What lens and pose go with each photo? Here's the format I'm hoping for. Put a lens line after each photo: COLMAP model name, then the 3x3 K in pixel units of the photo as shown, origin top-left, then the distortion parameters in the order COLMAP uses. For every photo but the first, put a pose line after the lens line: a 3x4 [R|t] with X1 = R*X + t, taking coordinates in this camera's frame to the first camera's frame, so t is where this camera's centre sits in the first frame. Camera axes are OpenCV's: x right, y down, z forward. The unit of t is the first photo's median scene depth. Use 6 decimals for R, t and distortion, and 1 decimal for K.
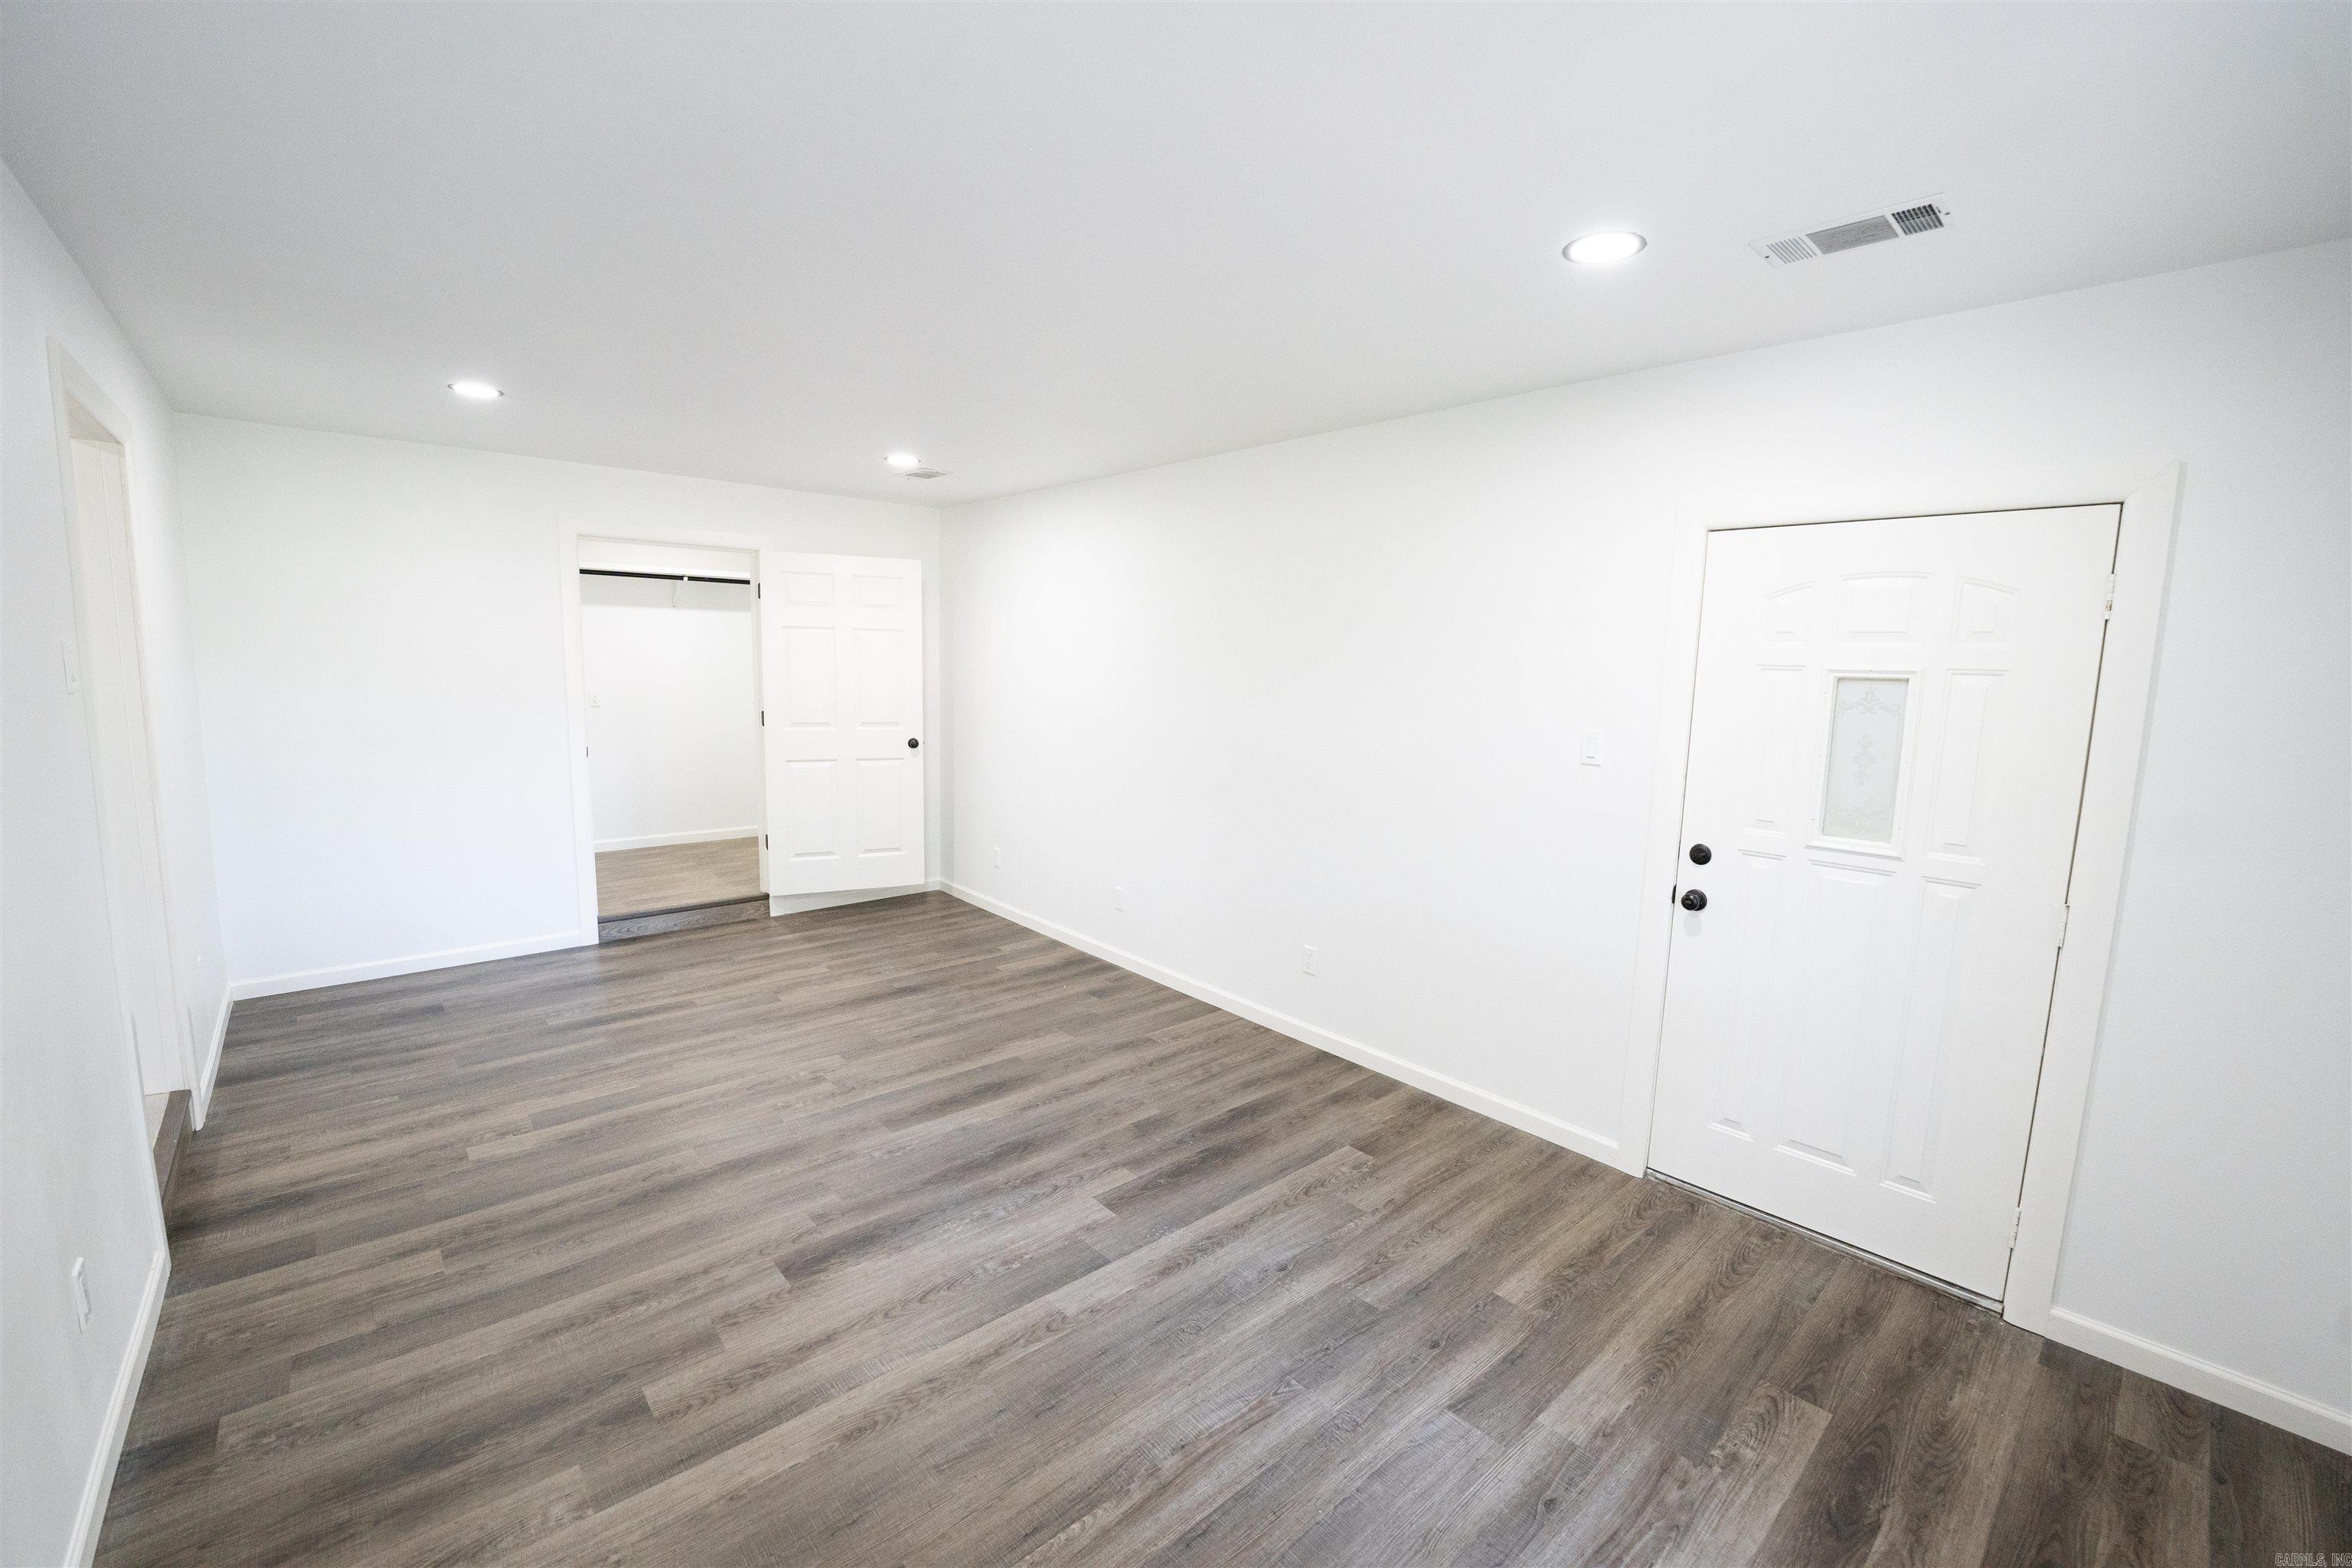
lens RADIAL K [[955.4, 0, 1180.9], [0, 955.4, 795.0], [0, 0, 1]] dist [-0.031190, 0.005073]
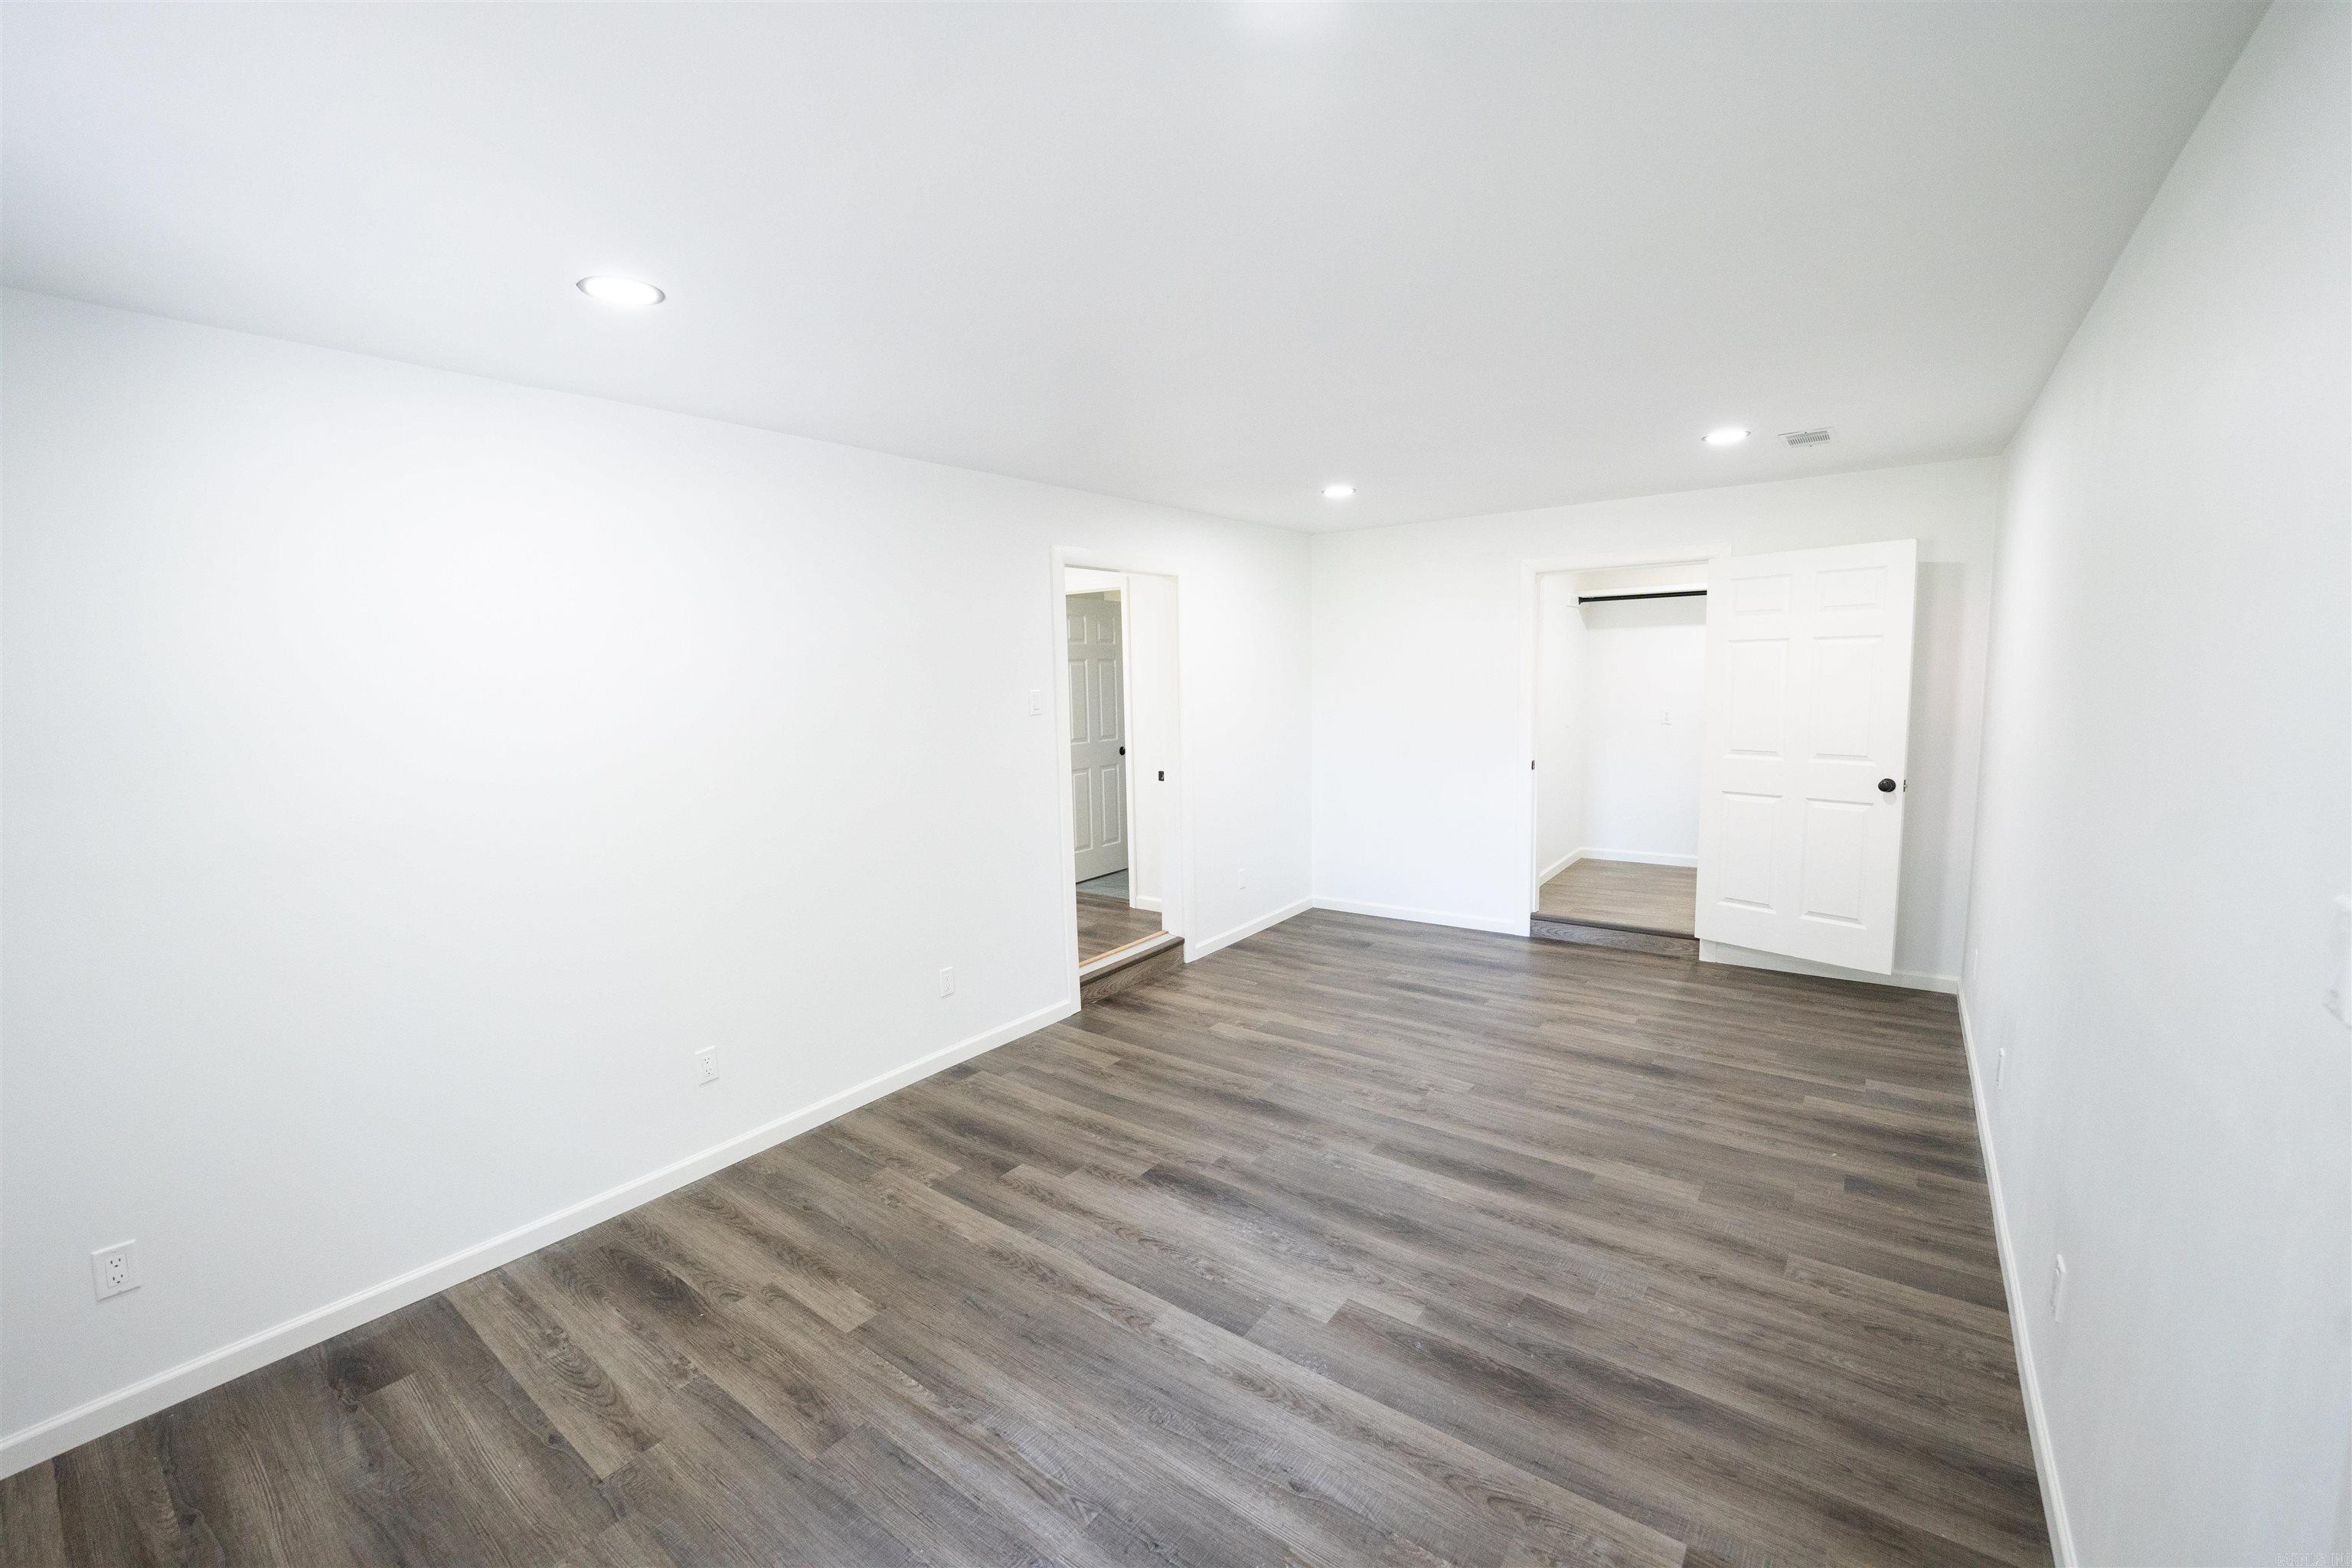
lens RADIAL K [[955.4, 0, 1136.3], [0, 955.4, 755.9], [0, 0, 1]] dist [-0.031190, 0.005073]
pose [[0.175692, 0.057754, -0.982750, 0.589998], [-0.107807, 0.993402, 0.039107, -0.072377], [0.978524, 0.099076, 0.180759, 0.509518]]
